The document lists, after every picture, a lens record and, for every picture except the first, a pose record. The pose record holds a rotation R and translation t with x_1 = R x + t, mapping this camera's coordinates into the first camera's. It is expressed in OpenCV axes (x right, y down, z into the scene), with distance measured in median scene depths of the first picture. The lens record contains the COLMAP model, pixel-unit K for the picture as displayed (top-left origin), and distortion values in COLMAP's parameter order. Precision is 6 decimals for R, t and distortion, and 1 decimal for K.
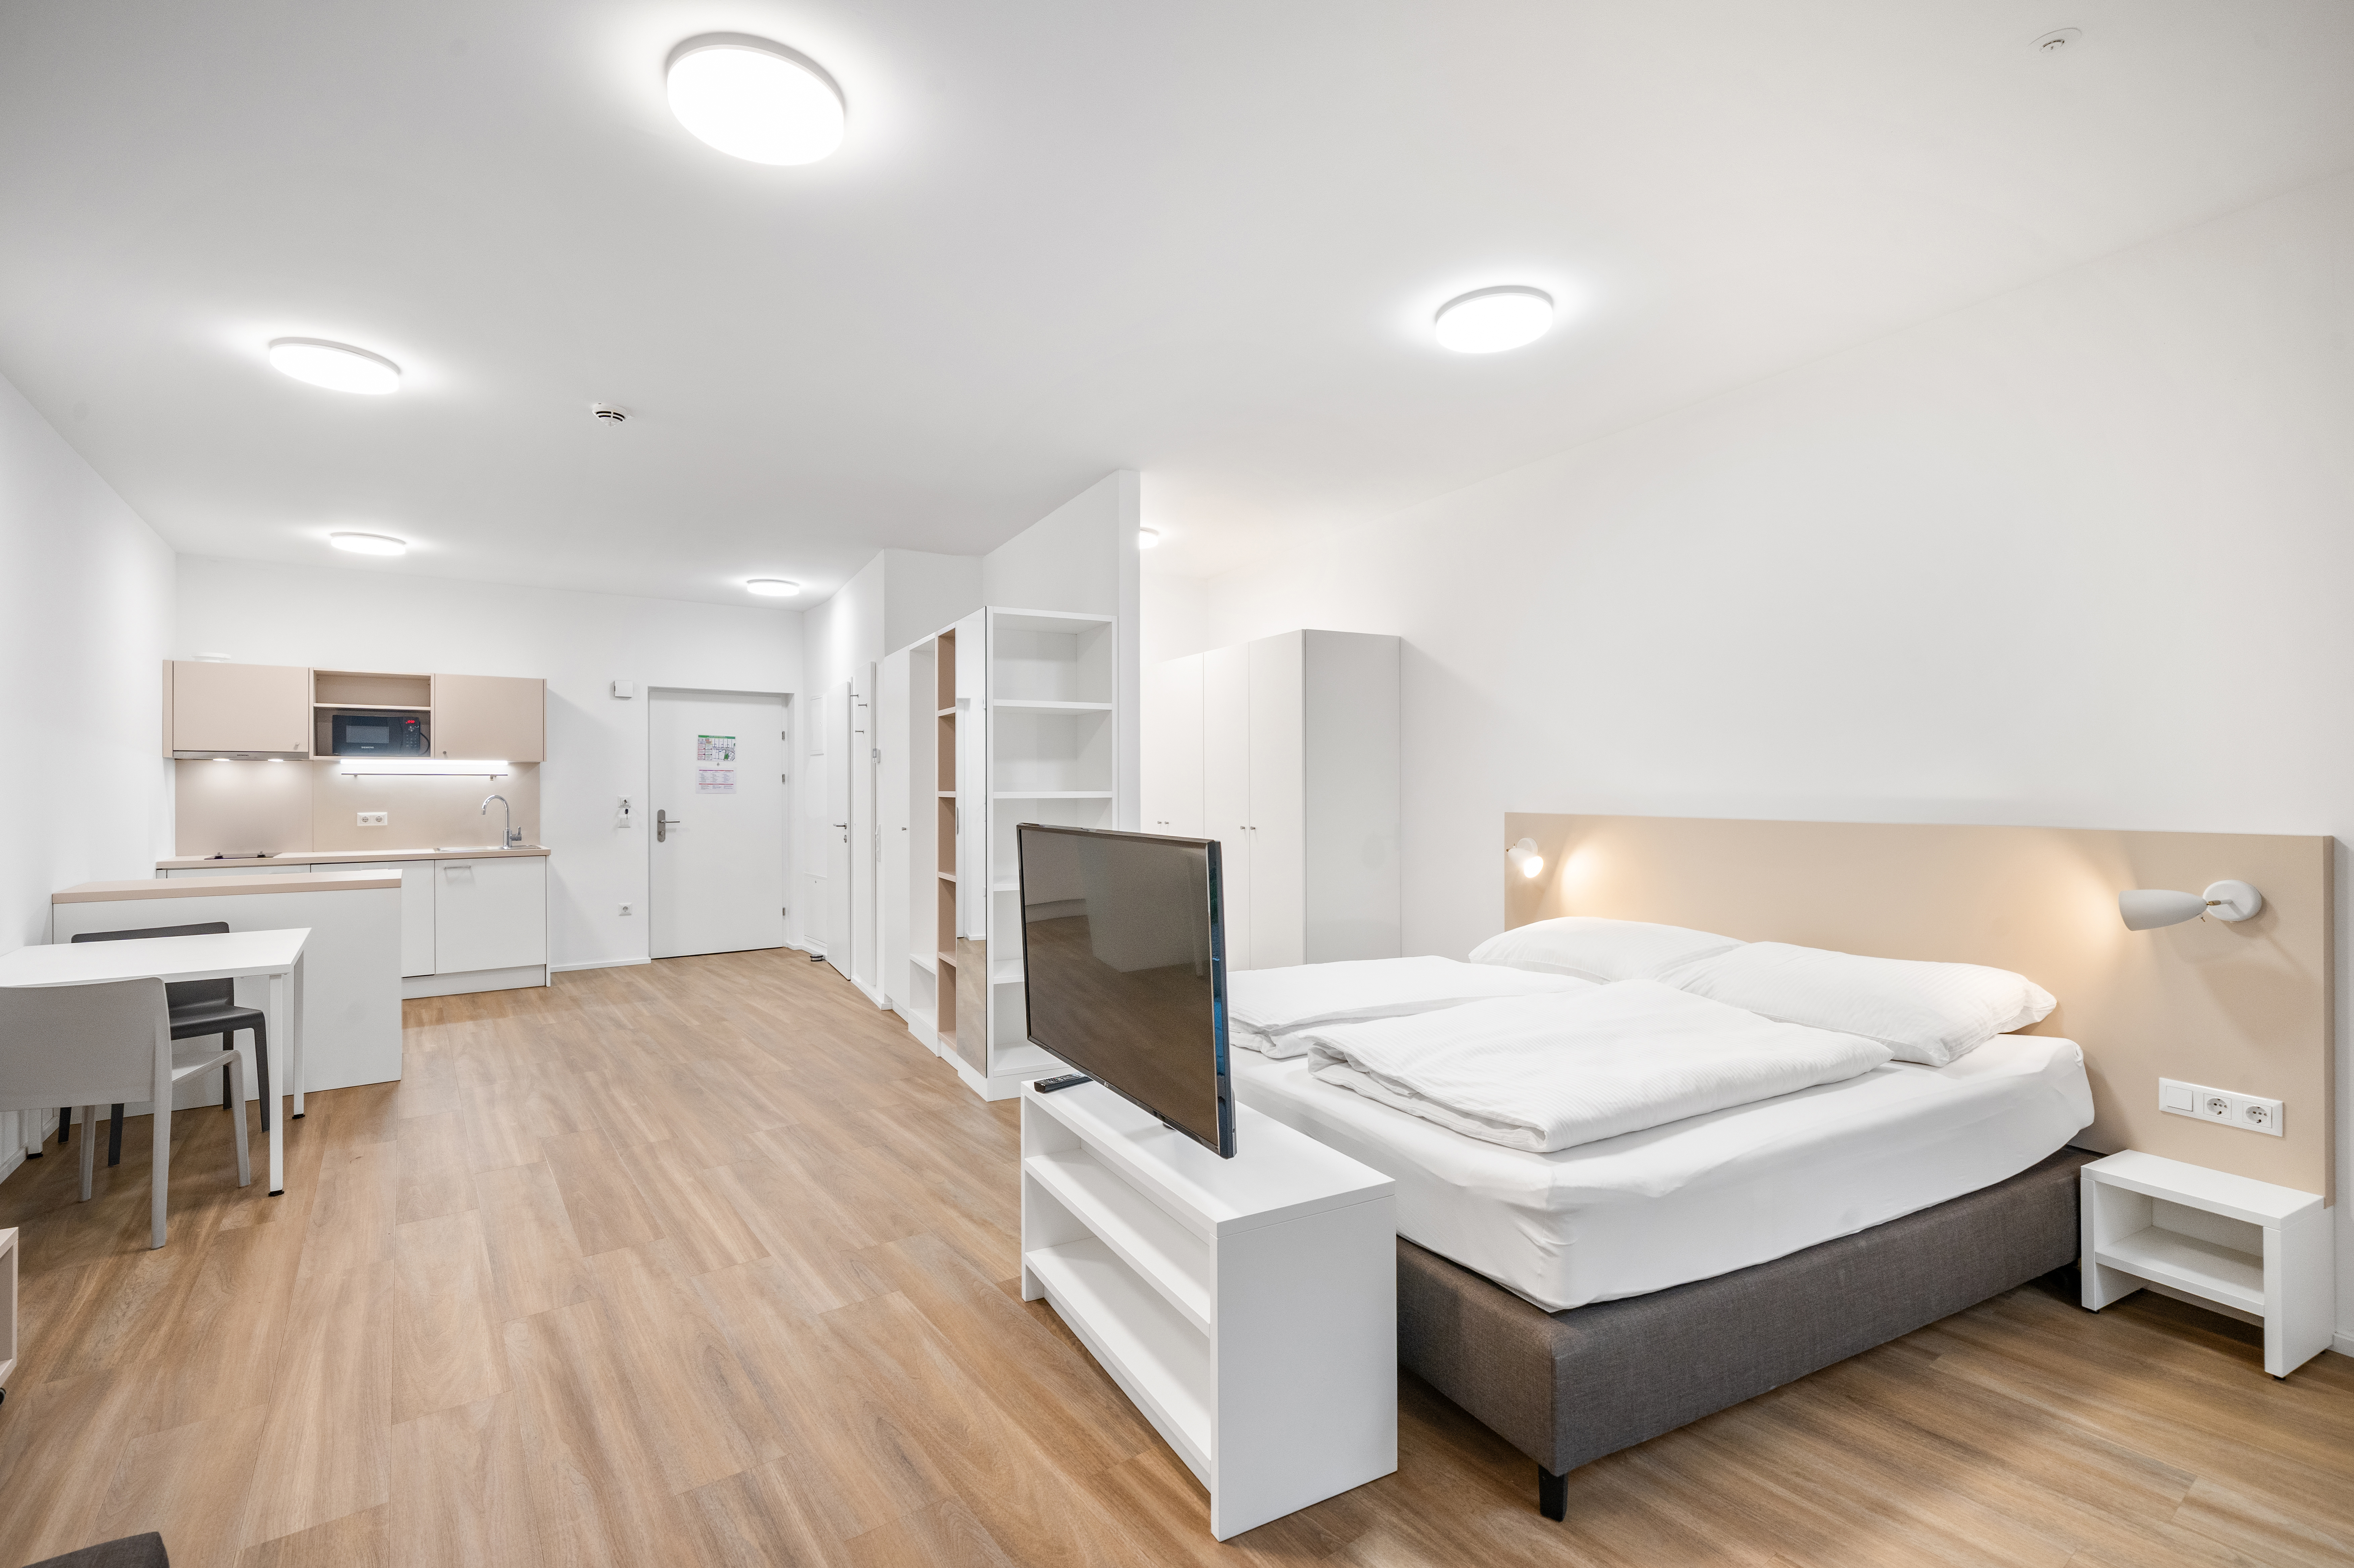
lens RADIAL K [[1018.8, 0, 1163.6], [0, 1018.8, 784.1], [0, 0, 1]] dist [-0.000284, 0.000116]
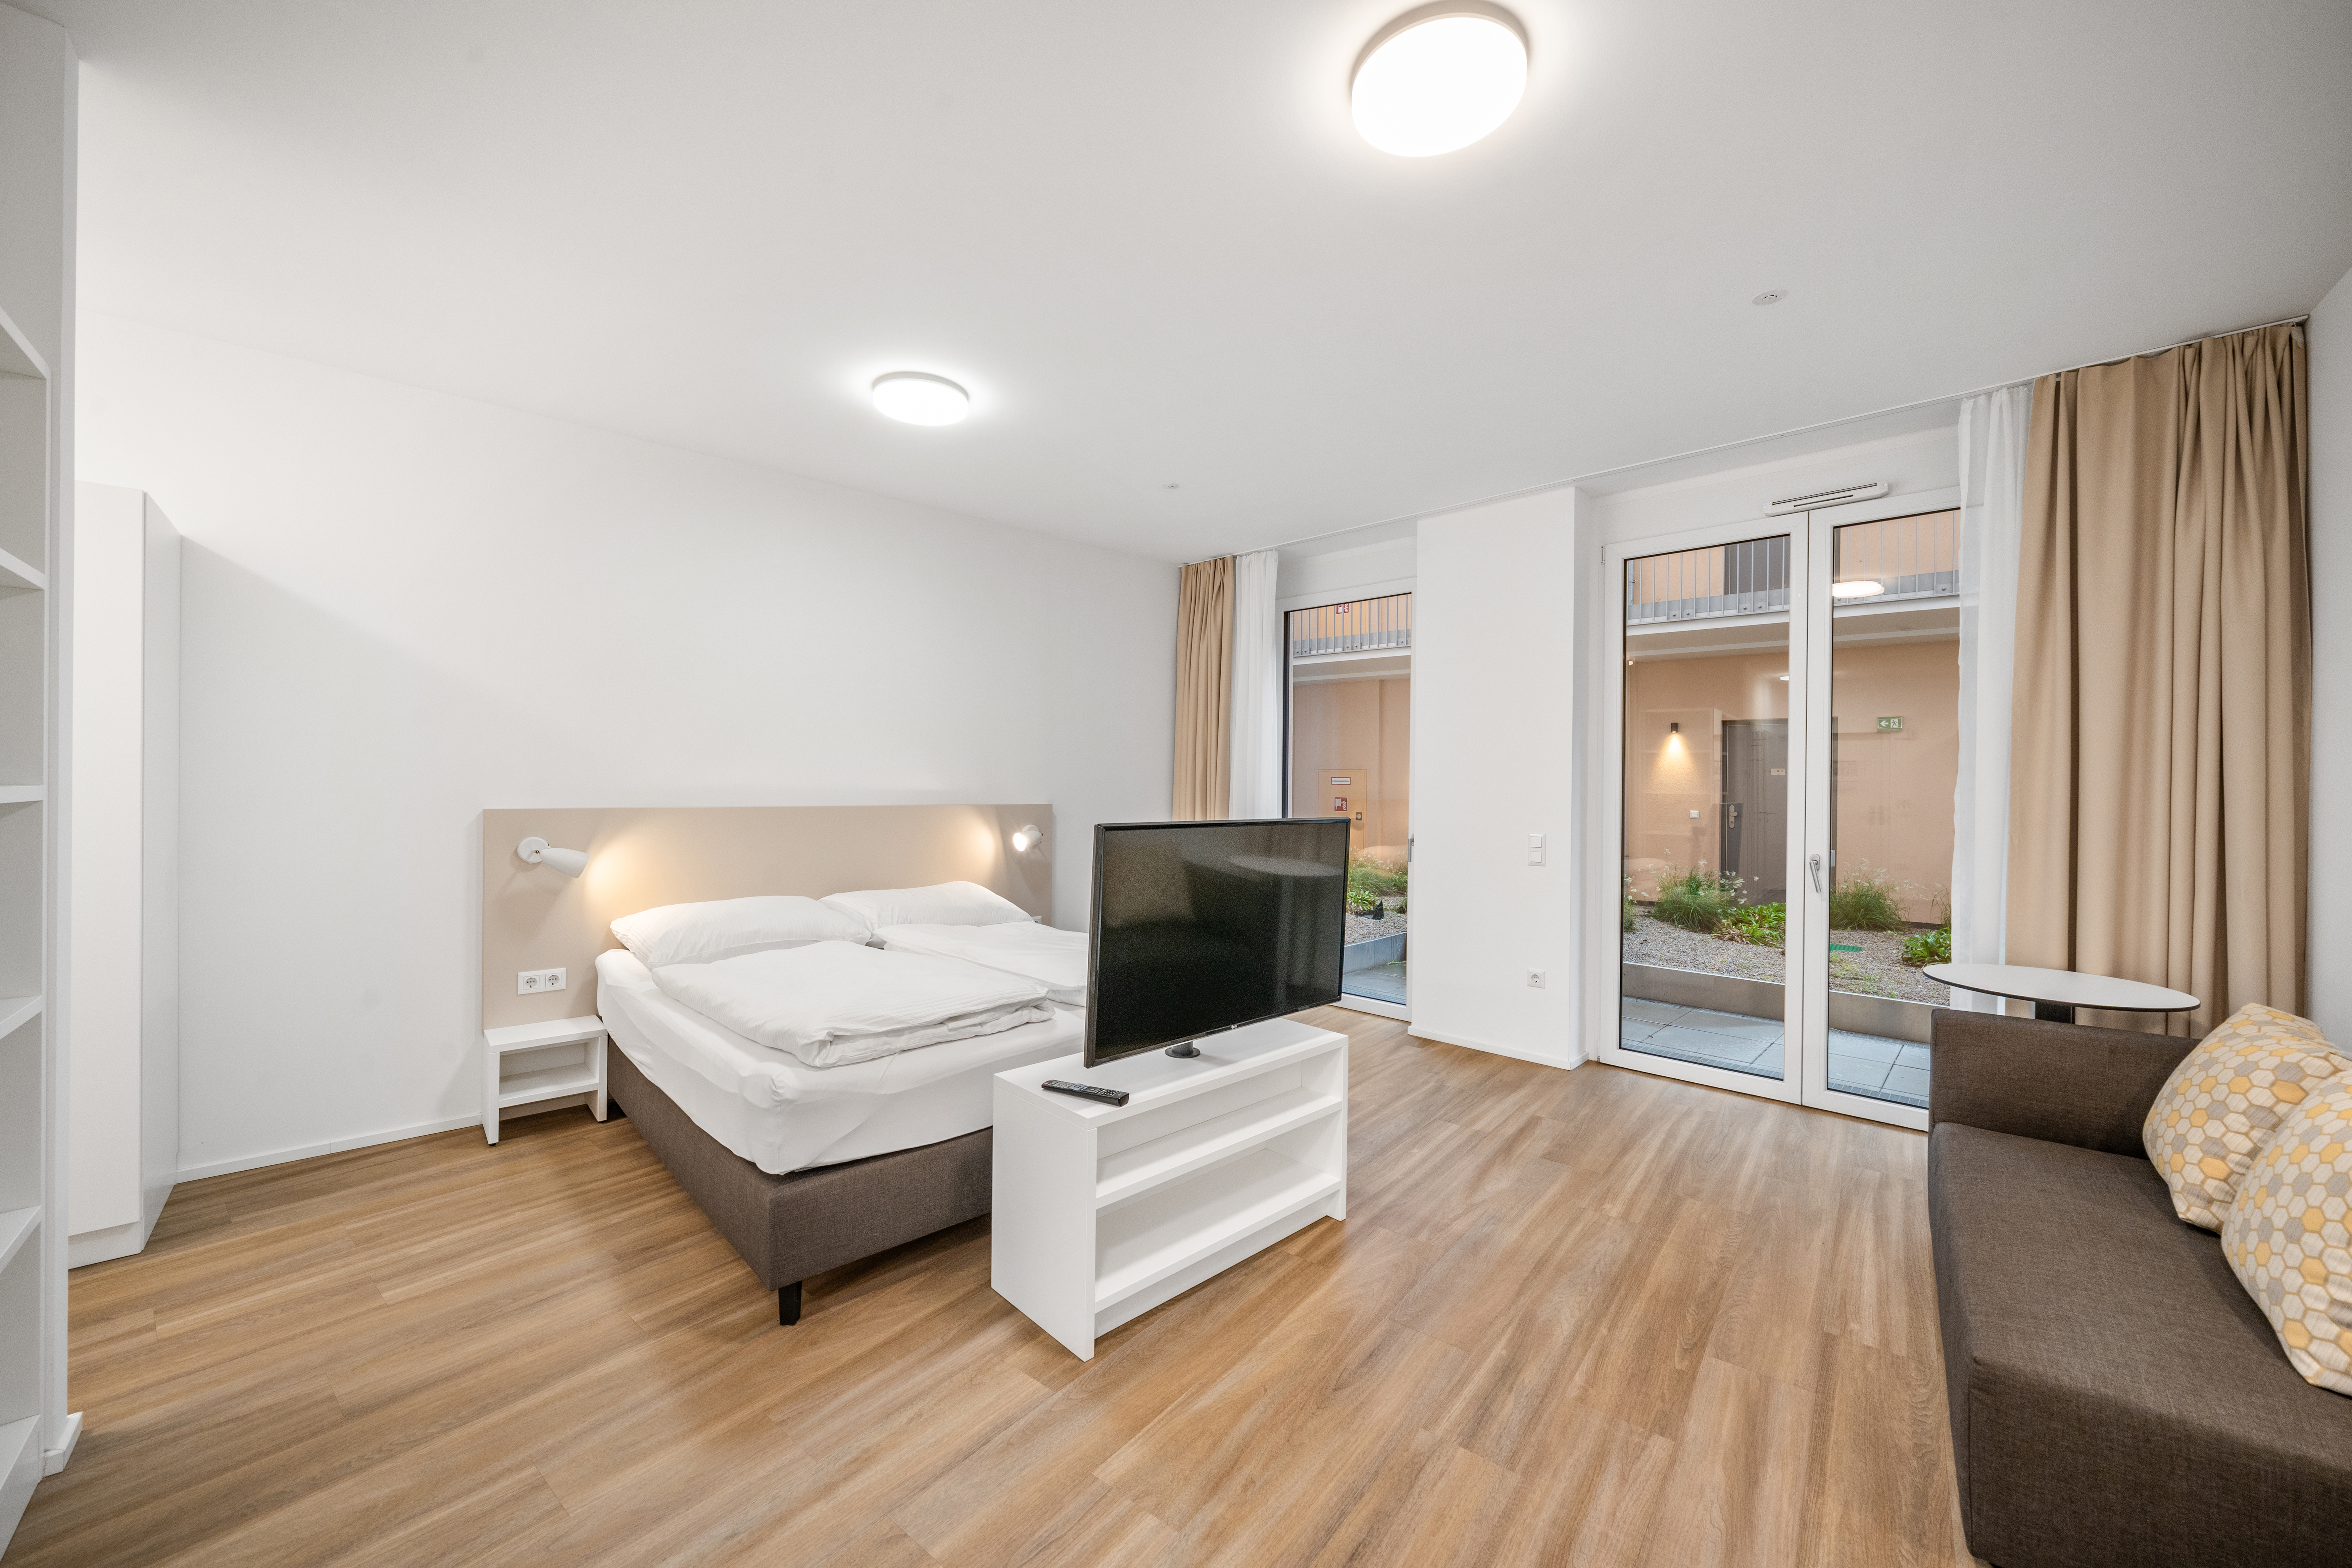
lens RADIAL K [[904.4, 0, 1157.9], [0, 904.4, 780.5], [0, 0, 1]] dist [-0.003562, -0.000346]
pose [[-0.250665, 0.002718, 0.968070, -0.396017], [-0.013413, 0.999890, -0.006280, 0.002552], [-0.967981, -0.014559, -0.250601, 0.496546]]
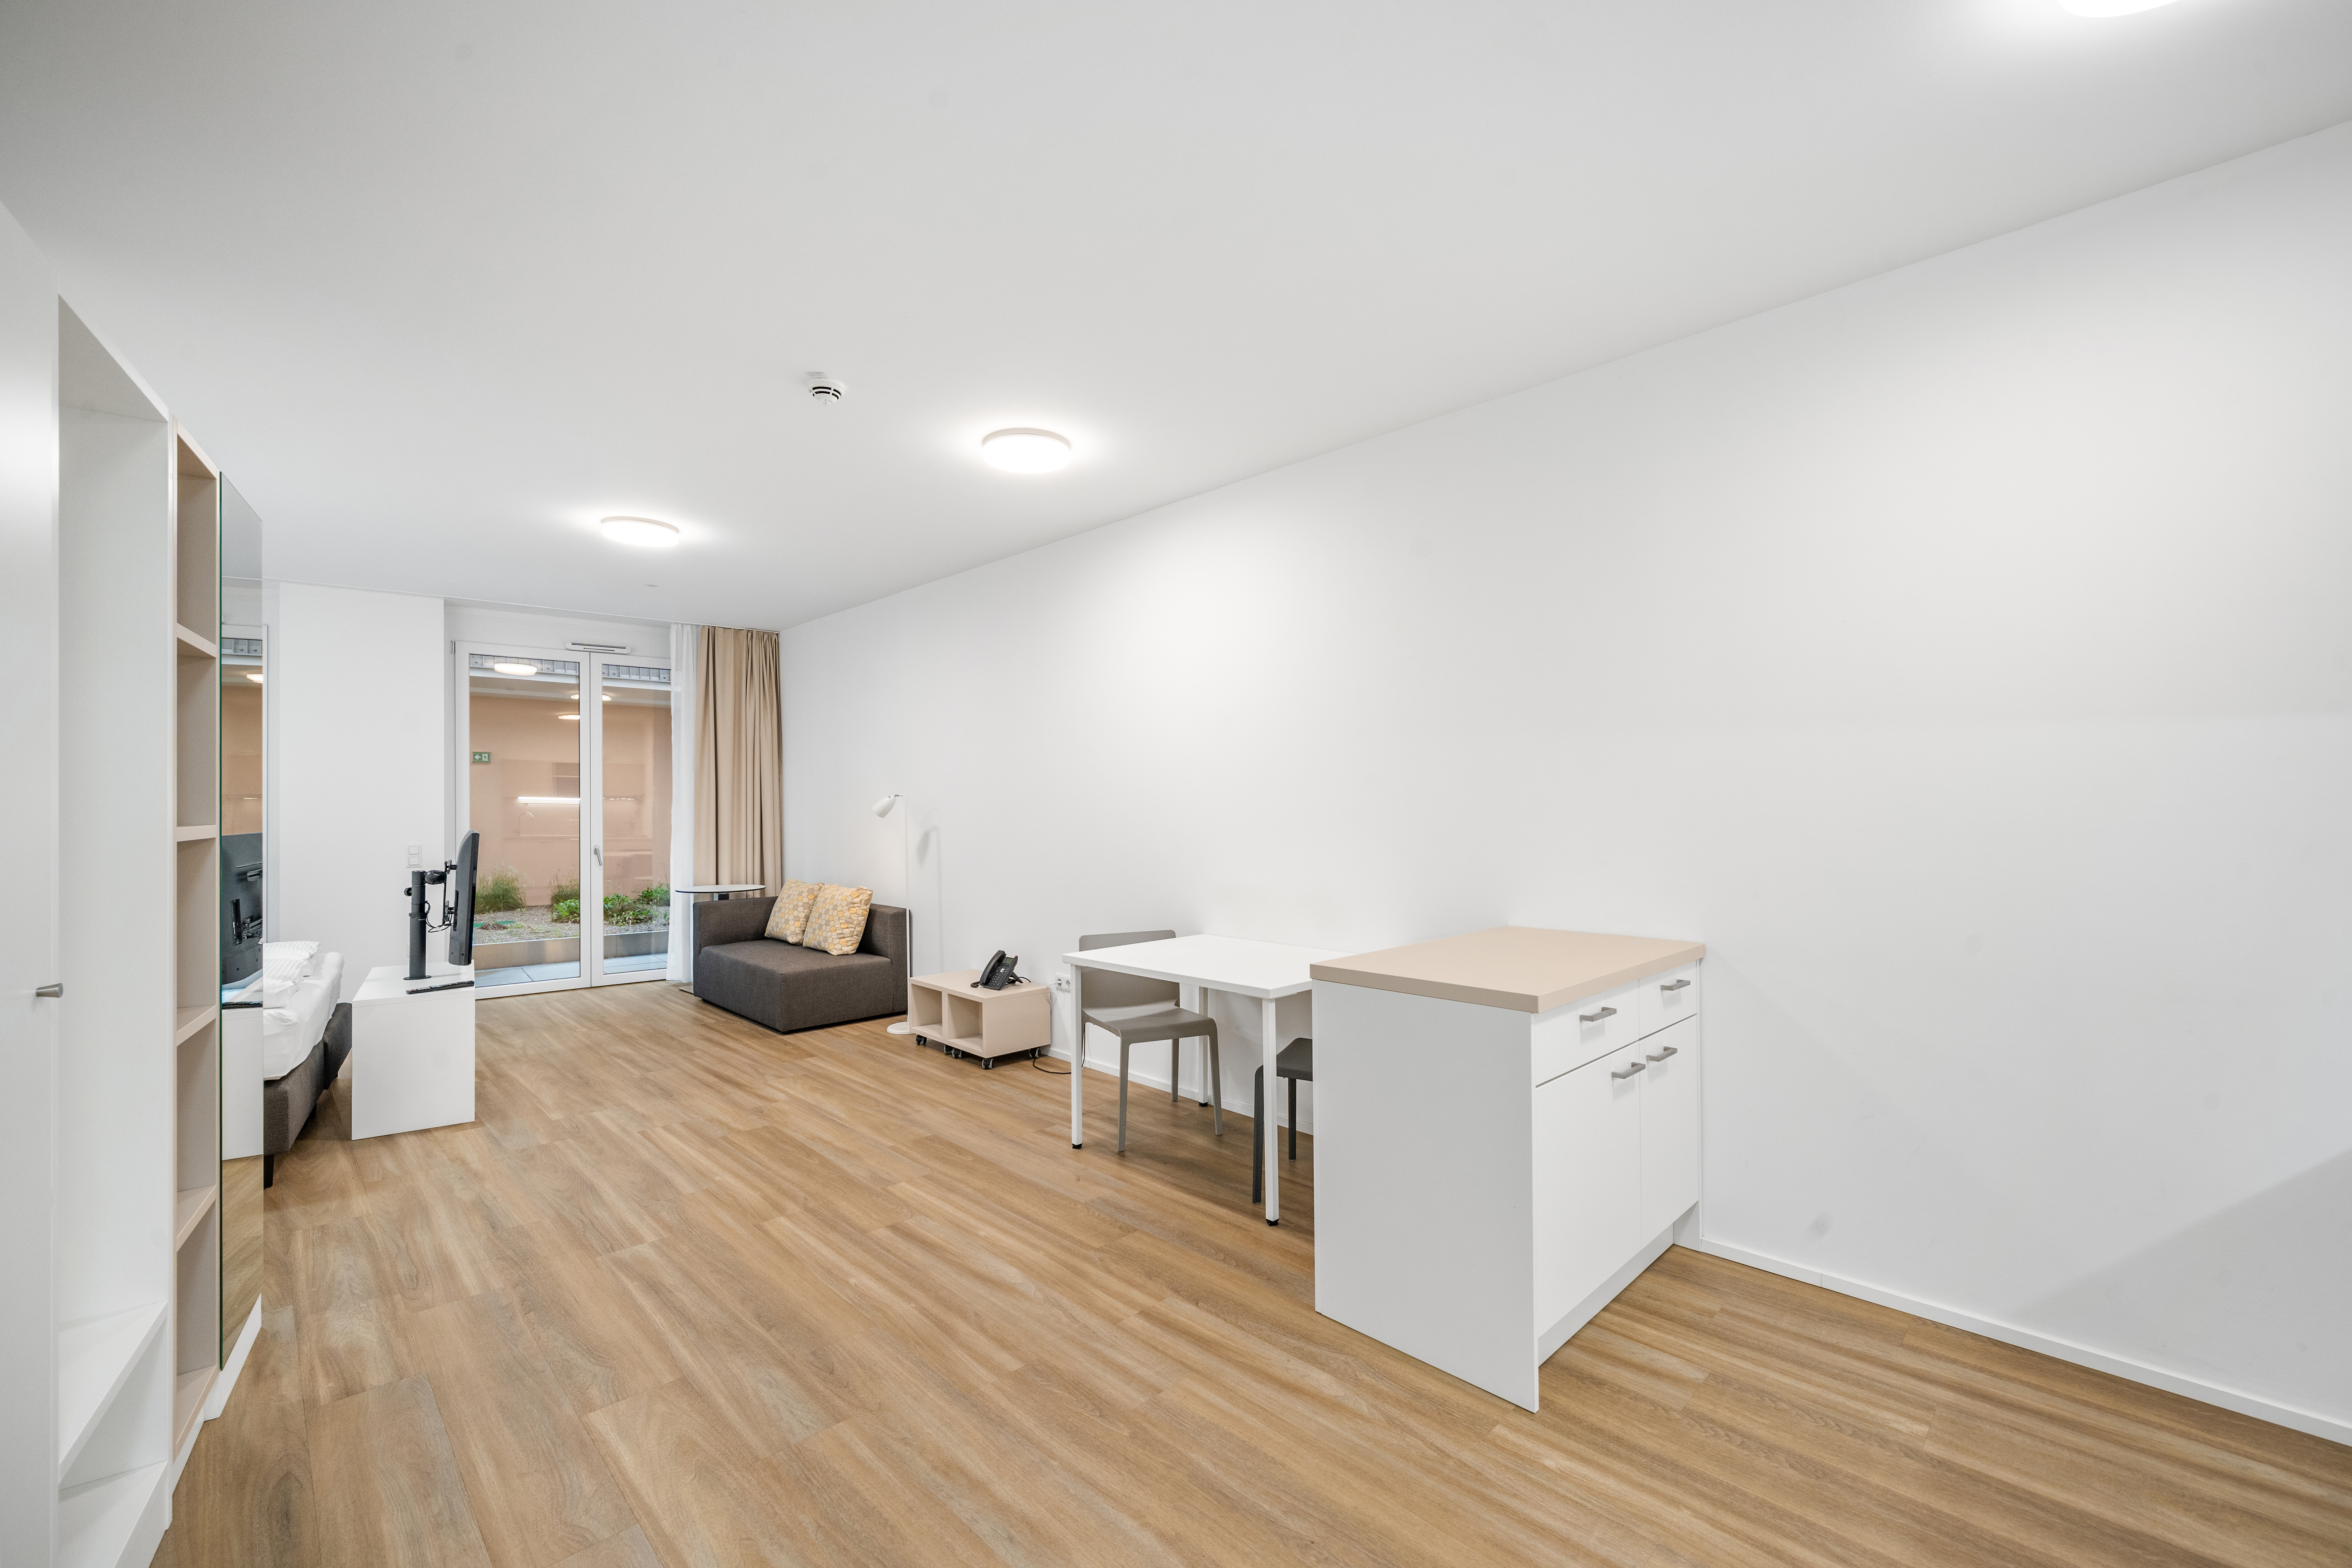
lens RADIAL K [[969.9, 0, 1186.9], [0, 969.9, 793.6], [0, 0, 1]] dist [-0.007759, 0.000084]
pose [[-0.989190, 0.004039, -0.146582, -0.458692], [0.005940, 0.999904, -0.012534, 0.000196], [0.146517, -0.013270, -0.989119, 1.185941]]
